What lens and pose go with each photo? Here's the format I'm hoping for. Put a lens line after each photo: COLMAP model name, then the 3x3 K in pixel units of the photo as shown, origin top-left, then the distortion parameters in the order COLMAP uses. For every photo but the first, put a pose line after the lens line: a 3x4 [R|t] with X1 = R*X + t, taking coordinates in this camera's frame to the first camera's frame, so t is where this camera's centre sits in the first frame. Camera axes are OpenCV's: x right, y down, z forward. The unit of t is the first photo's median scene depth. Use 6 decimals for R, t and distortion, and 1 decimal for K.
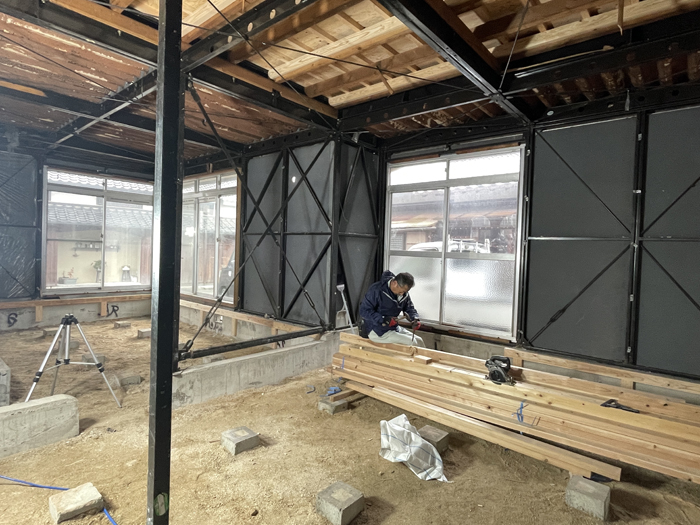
lens RADIAL K [[392.1, 0, 350.0], [0, 392.1, 262.5], [0, 0, 1]] dist [-0.000007, 0.000061]
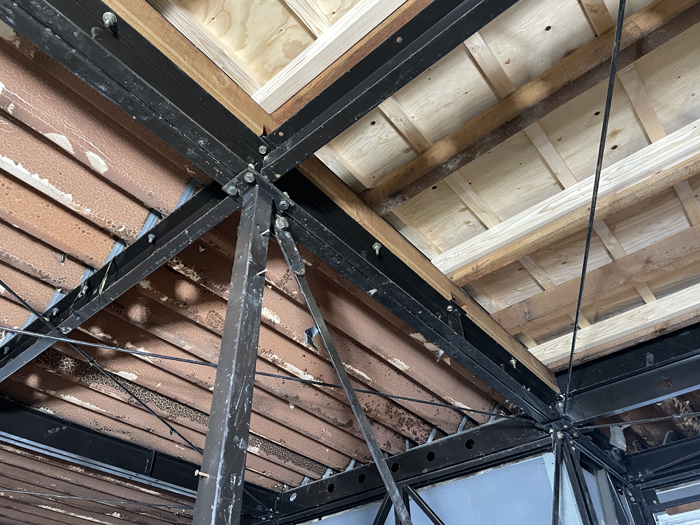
lens RADIAL K [[526.9, 0, 348.9], [0, 526.9, 248.1], [0, 0, 1]] dist [0.001160, -0.071351]
pose [[0.998821, -0.026760, 0.040505, -0.274064], [0.047536, 0.708480, -0.704128, -0.109025], [-0.009855, 0.705223, 0.708917, 0.533820]]
